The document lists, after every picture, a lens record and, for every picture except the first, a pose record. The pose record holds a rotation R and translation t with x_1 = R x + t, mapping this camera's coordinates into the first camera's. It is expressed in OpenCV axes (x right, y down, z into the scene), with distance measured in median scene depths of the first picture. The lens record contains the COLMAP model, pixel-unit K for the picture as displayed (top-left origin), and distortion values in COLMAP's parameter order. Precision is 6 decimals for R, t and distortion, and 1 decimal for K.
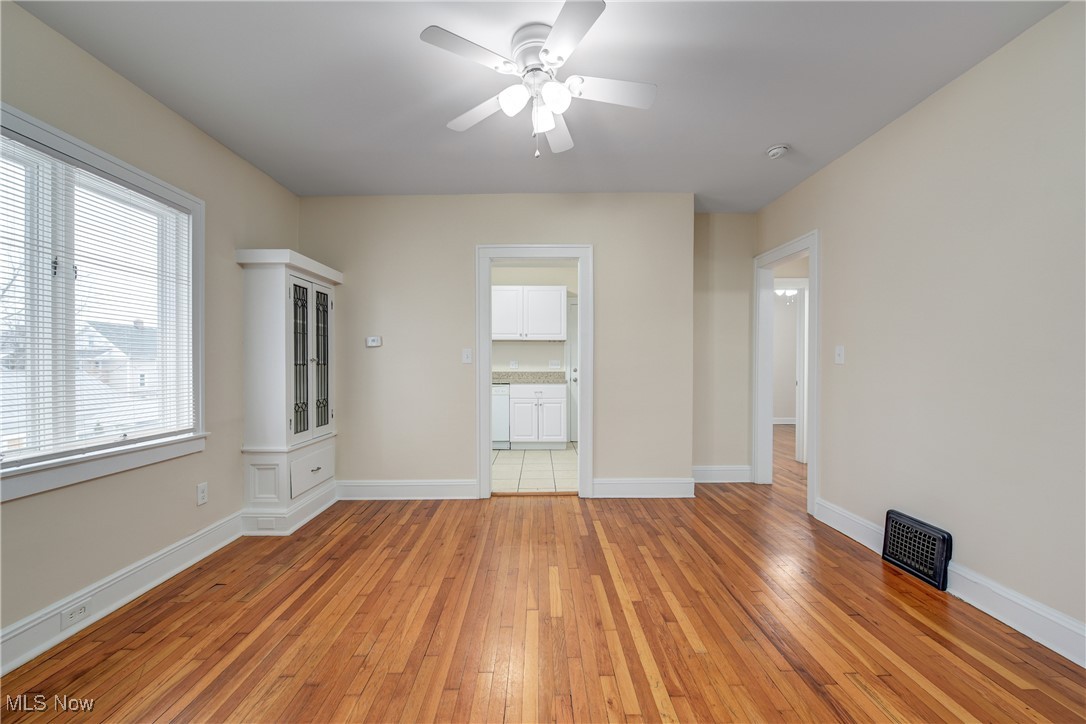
lens RADIAL K [[428.2, 0, 543.3], [0, 428.2, 371.3], [0, 0, 1]] dist [0.000499, 0.000377]
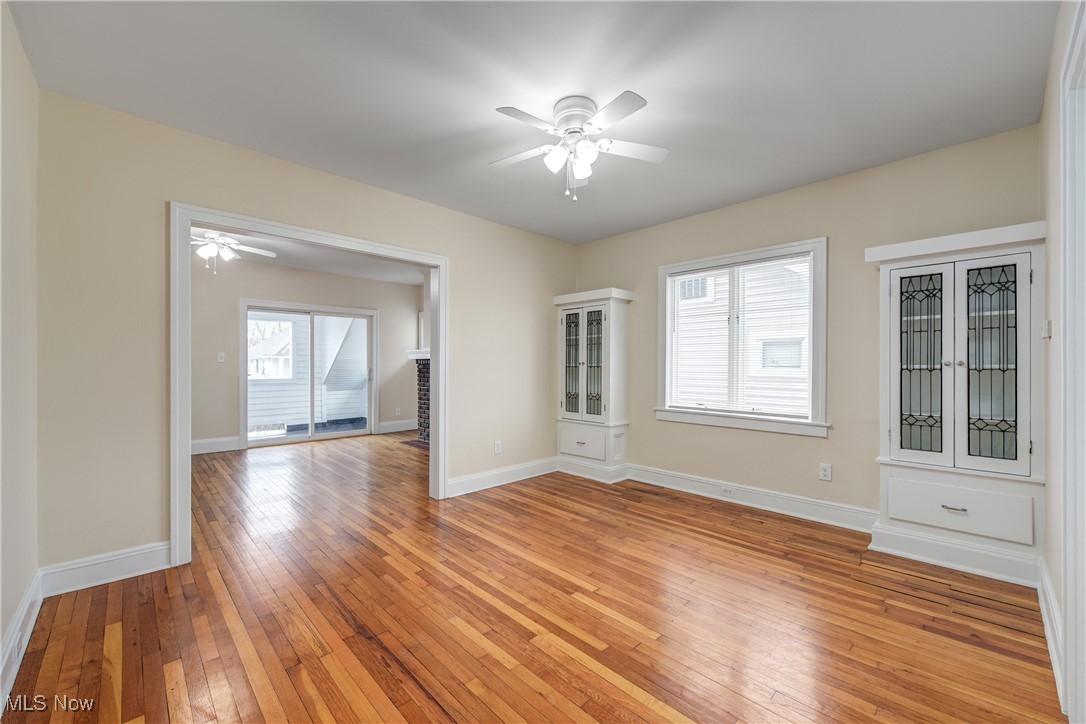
lens RADIAL K [[428.2, 0, 537.4], [0, 428.2, 363.8], [0, 0, 1]] dist [0.000499, 0.000377]
pose [[-0.735488, -0.001671, -0.677535, 0.719320], [-0.010166, 0.999912, 0.008570, -0.033159], [0.677461, 0.013191, -0.735440, 1.460452]]
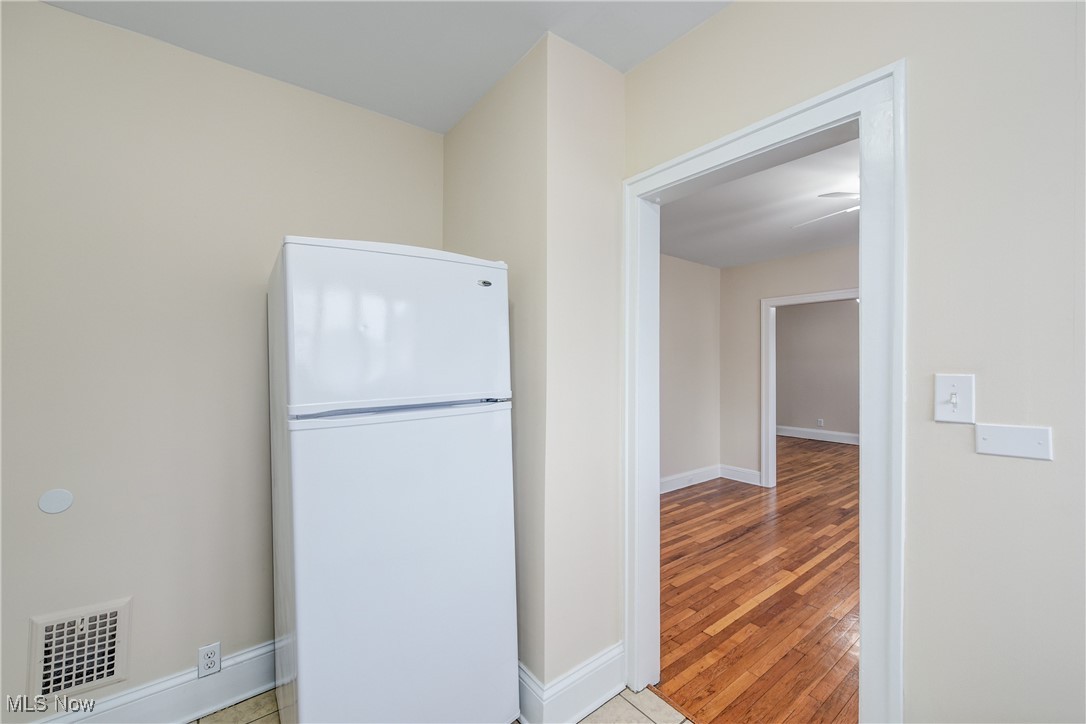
lens RADIAL K [[428.2, 0, 546.0], [0, 428.2, 365.8], [0, 0, 1]] dist [0.000499, 0.000377]
pose [[-0.606372, 0.001499, 0.795180, -0.357087], [0.010343, 0.999928, 0.006002, -0.118577], [-0.795114, 0.011864, -0.606344, 2.156997]]
